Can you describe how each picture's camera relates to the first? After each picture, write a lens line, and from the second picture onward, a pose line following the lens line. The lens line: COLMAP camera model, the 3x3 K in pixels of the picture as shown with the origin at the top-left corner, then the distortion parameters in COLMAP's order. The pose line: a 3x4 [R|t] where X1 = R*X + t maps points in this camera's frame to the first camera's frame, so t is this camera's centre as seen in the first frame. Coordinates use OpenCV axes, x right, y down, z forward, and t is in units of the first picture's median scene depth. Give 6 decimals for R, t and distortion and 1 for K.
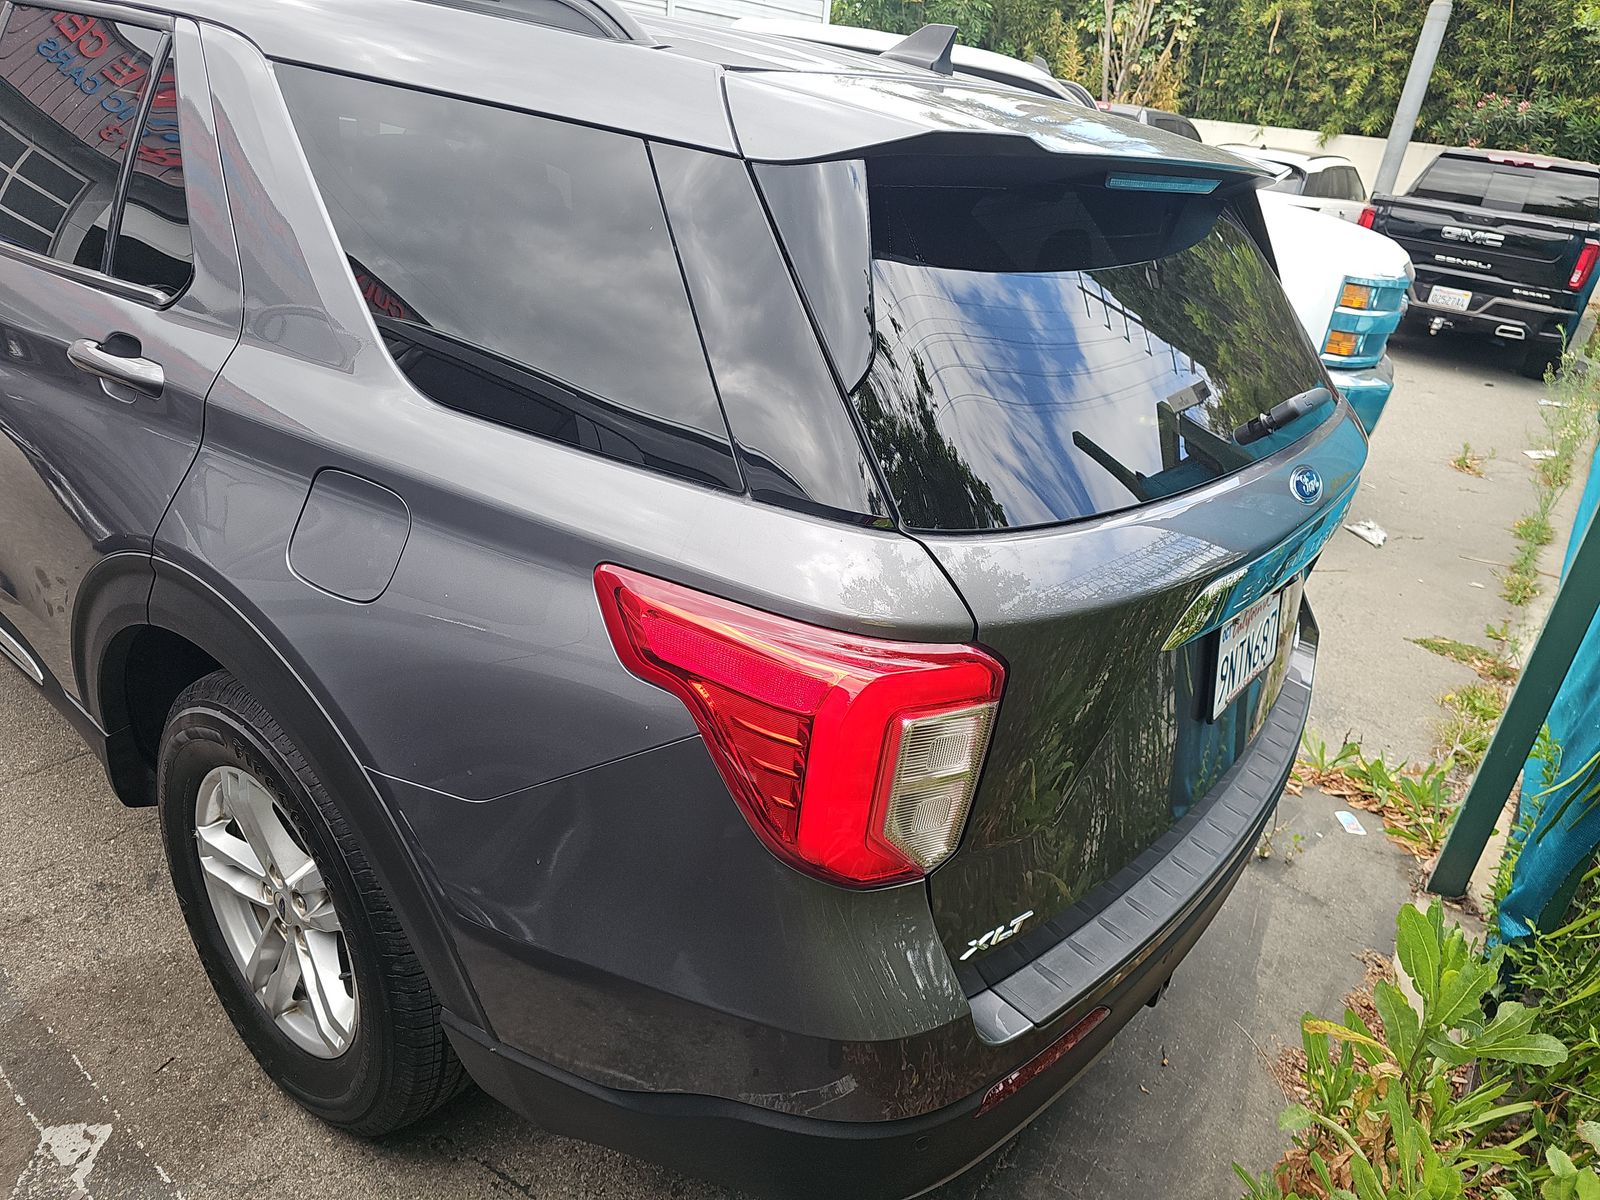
lens RADIAL K [[1070.1, 0, 807.8], [0, 1070.1, 589.9], [0, 0, 1]] dist [0.036019, -0.029468]
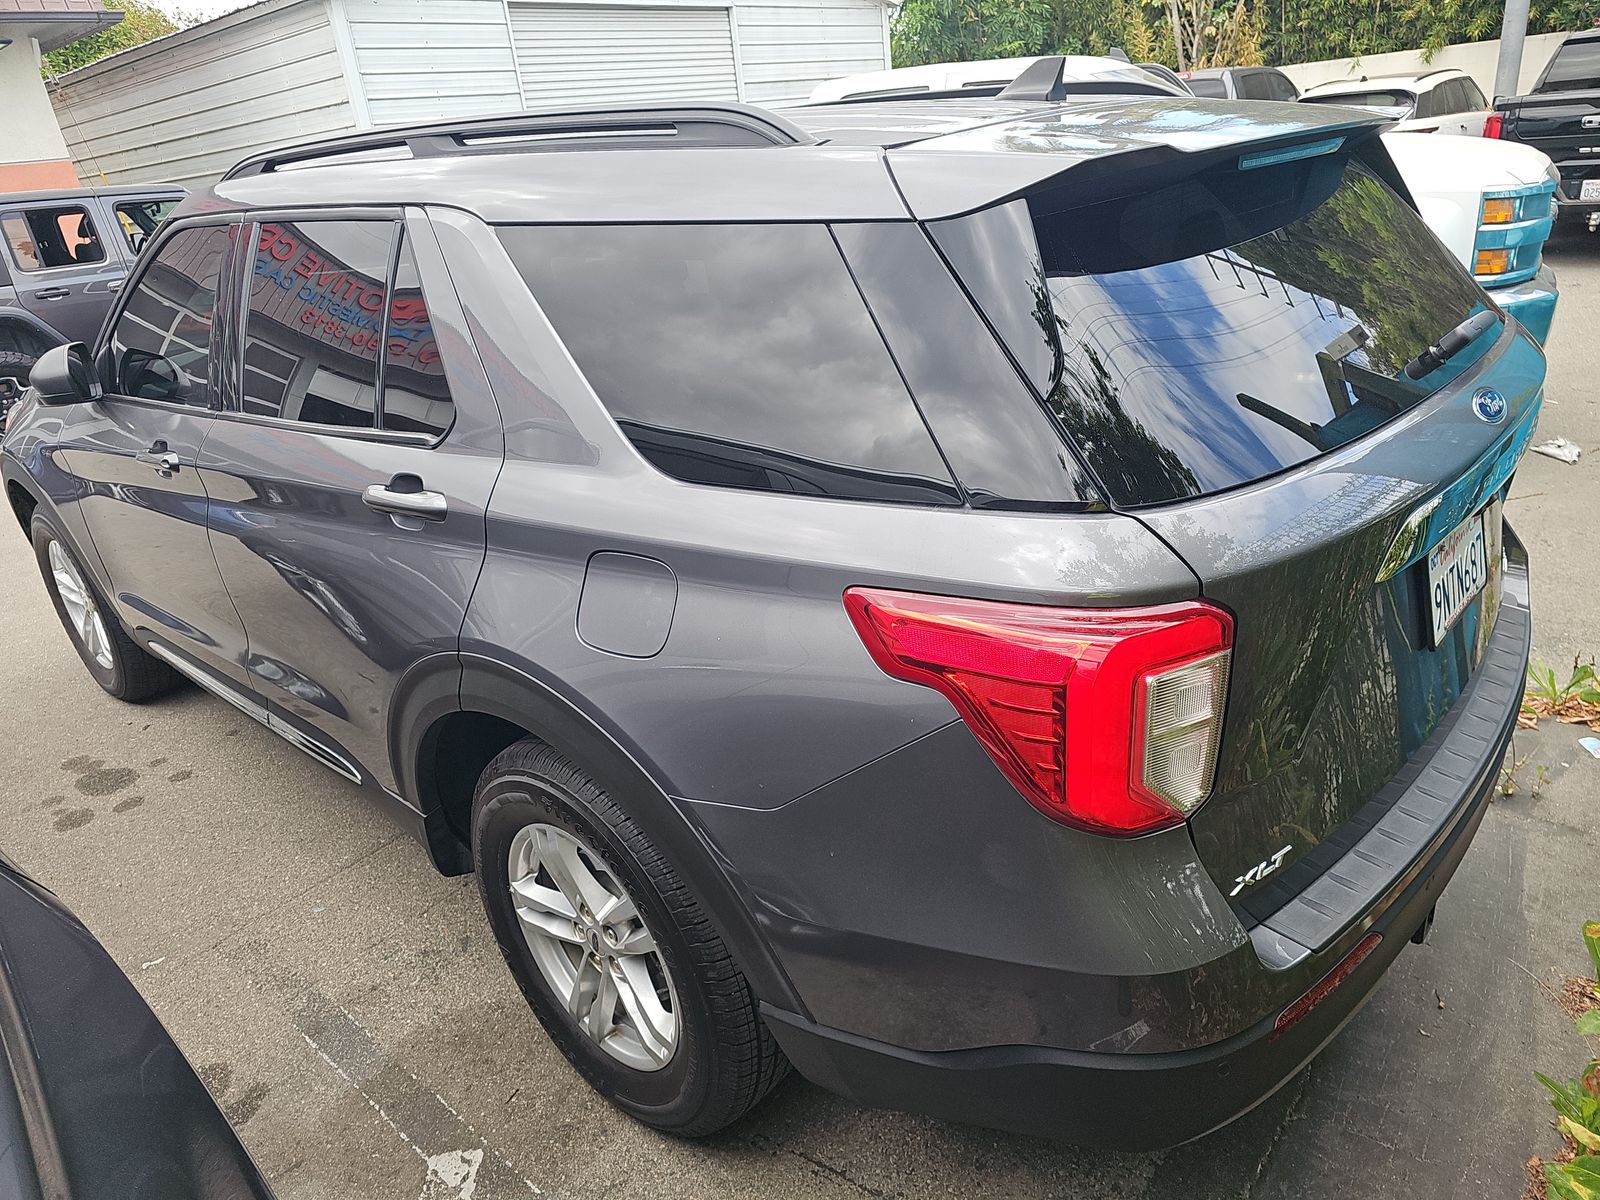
lens RADIAL K [[1070.1, 0, 789.6], [0, 1070.1, 604.0], [0, 0, 1]] dist [0.036019, -0.029468]
pose [[0.975160, -0.165949, -0.146713, -0.059062], [0.162089, 0.986045, -0.037973, 0.017480], [0.150967, 0.013249, 0.988450, -0.101181]]
